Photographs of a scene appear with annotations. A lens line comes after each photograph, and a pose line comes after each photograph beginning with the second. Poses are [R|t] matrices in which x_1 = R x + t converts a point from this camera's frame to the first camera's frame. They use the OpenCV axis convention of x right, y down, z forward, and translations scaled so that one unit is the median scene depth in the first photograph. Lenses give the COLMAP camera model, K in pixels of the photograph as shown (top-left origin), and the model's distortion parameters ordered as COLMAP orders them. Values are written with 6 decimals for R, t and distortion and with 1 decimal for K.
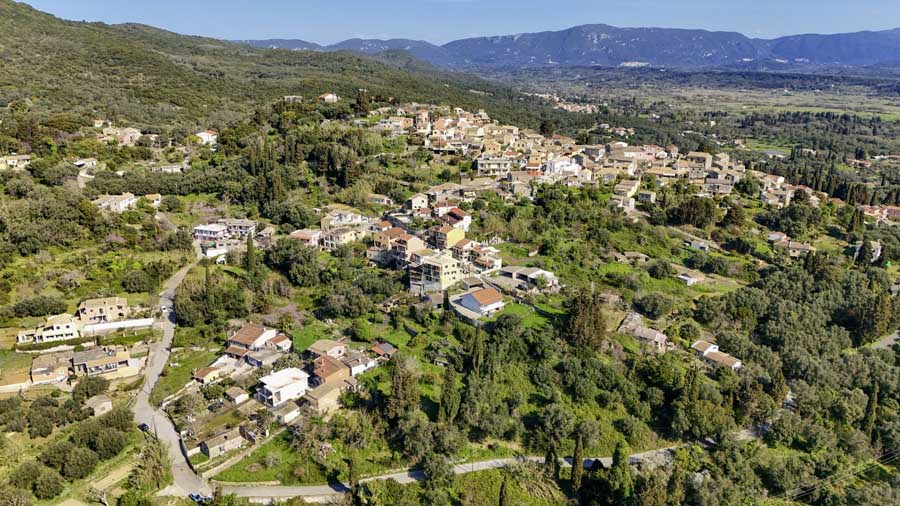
lens RADIAL K [[646.8, 0, 452.4], [0, 646.8, 252.9], [0, 0, 1]] dist [0.057649, -0.054127]
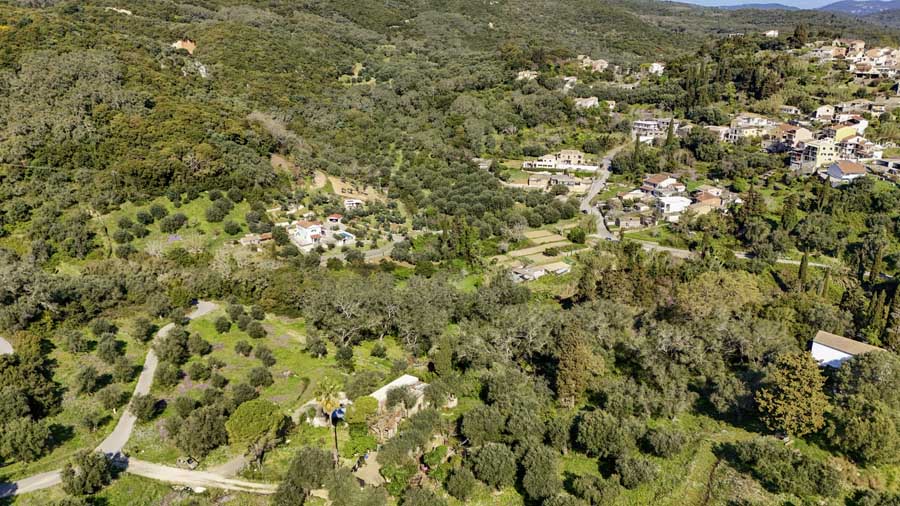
lens RADIAL K [[646.8, 0, 452.4], [0, 646.8, 252.9], [0, 0, 1]] dist [0.057649, -0.054127]
pose [[0.792627, 0.190827, -0.579075, 0.144936], [-0.166401, 0.981409, 0.095645, 0.163214], [0.586560, 0.020547, 0.809645, -0.325093]]
